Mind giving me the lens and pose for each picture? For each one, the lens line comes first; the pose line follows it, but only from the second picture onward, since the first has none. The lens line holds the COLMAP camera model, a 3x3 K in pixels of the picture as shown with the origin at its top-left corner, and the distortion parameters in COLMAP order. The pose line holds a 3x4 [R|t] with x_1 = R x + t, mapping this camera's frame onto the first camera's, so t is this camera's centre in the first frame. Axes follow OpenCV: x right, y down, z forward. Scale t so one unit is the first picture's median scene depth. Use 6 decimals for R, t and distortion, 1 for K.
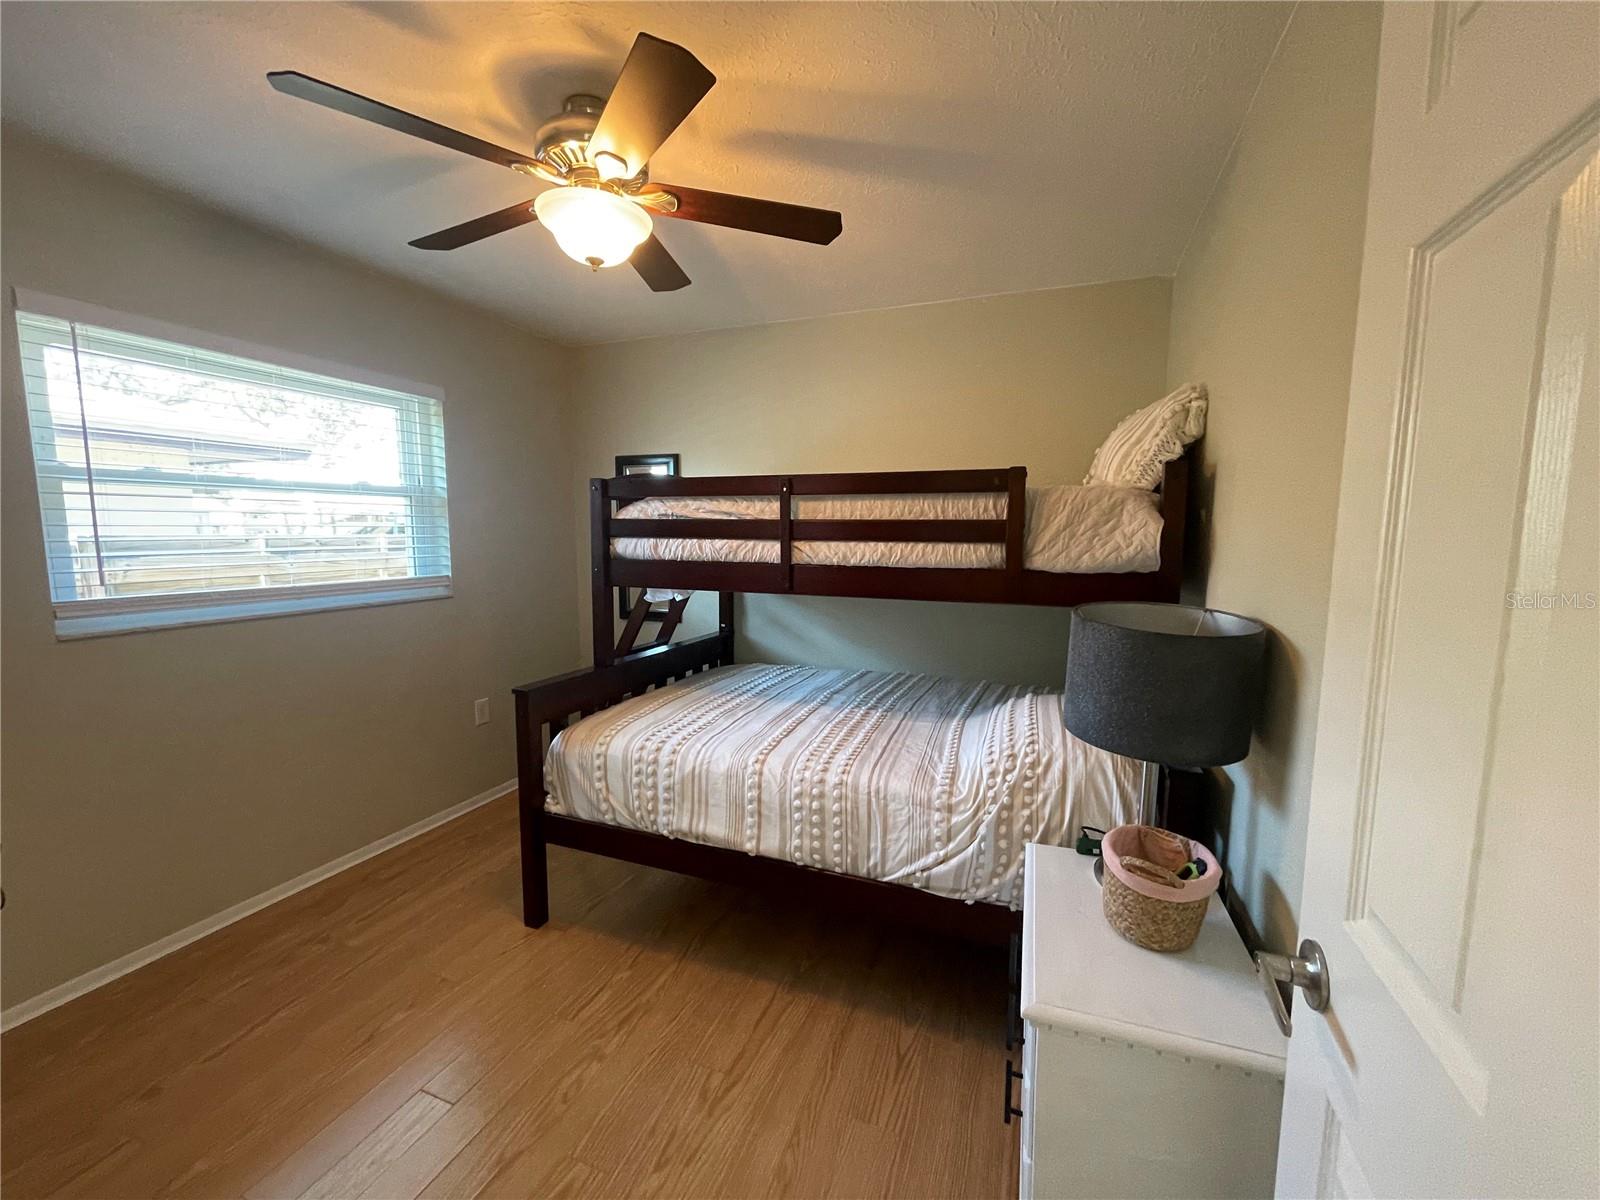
lens RADIAL K [[650.2, 0, 800.0], [0, 650.2, 600.0], [0, 0, 1]] dist [0.000773, -0.000089]
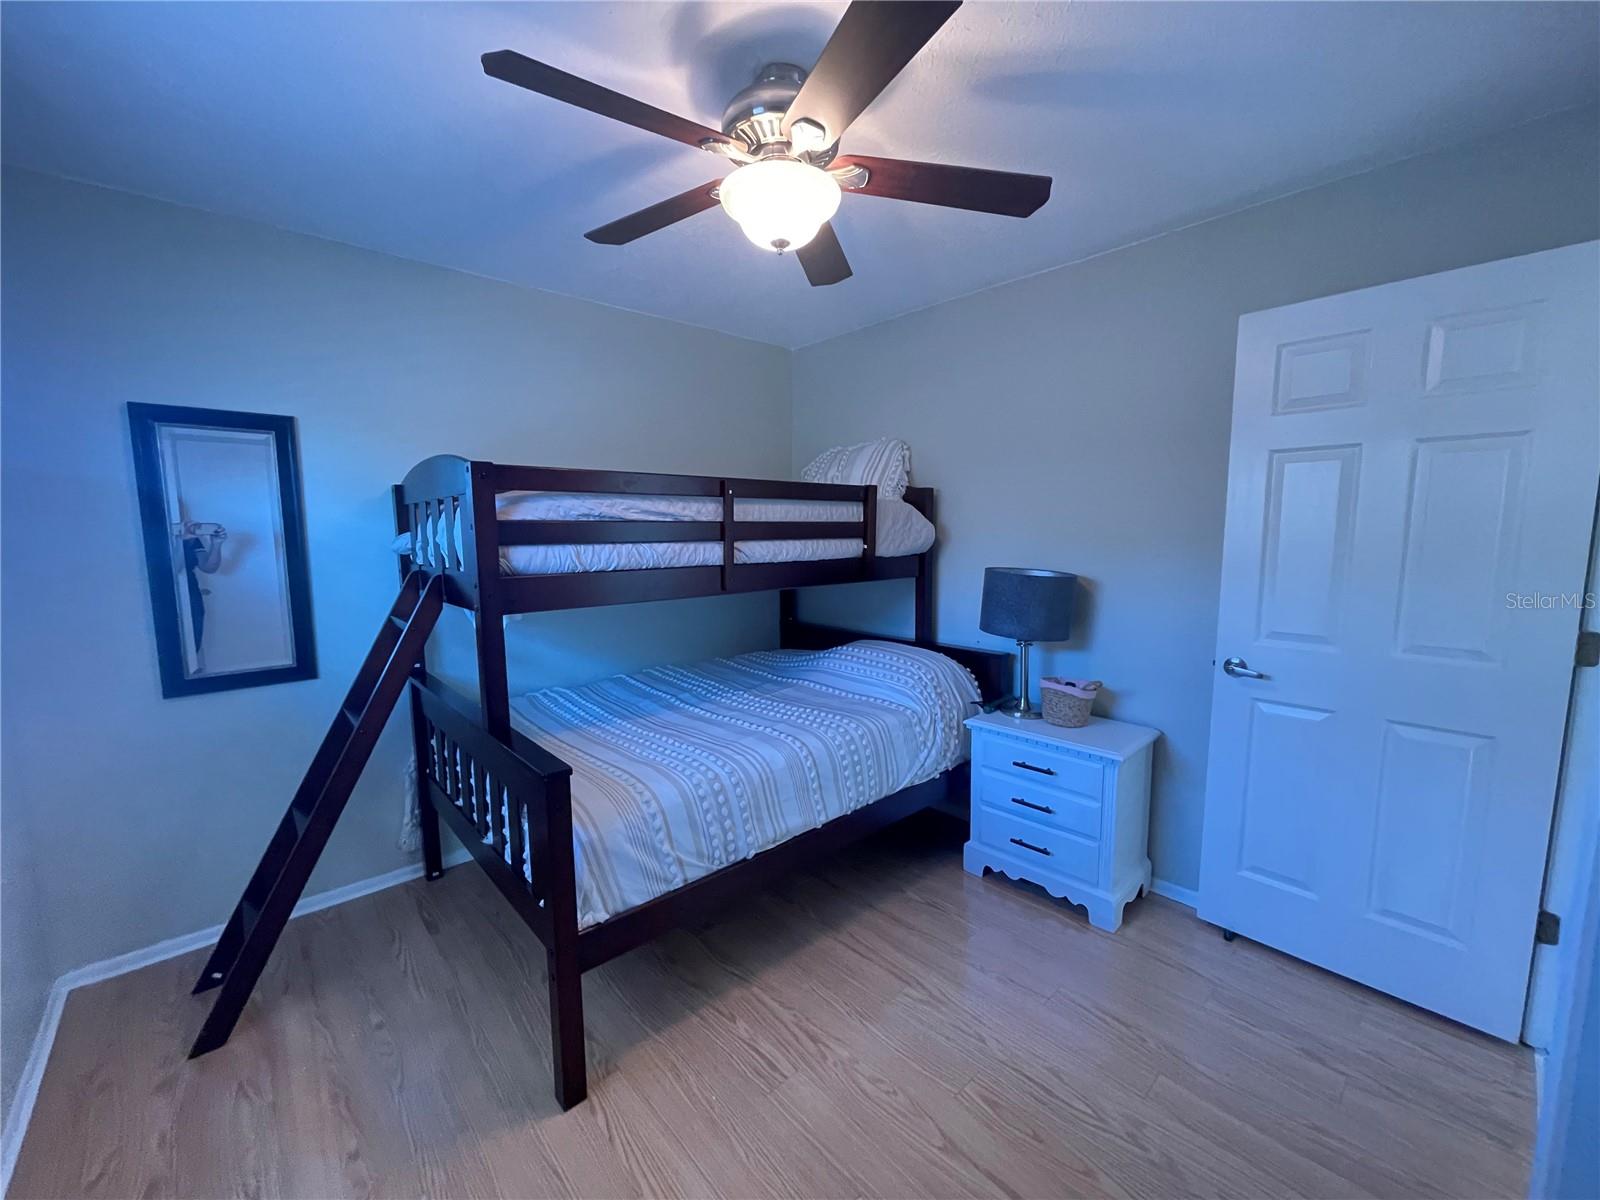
lens RADIAL K [[645.8, 0, 813.4], [0, 645.8, 602.5], [0, 0, 1]] dist [0.001370, 0.000303]
pose [[0.428101, -0.111840, 0.896784, -0.902168], [0.108811, 0.991473, 0.071706, -0.056132], [-0.897157, 0.066883, 0.436620, 0.452337]]
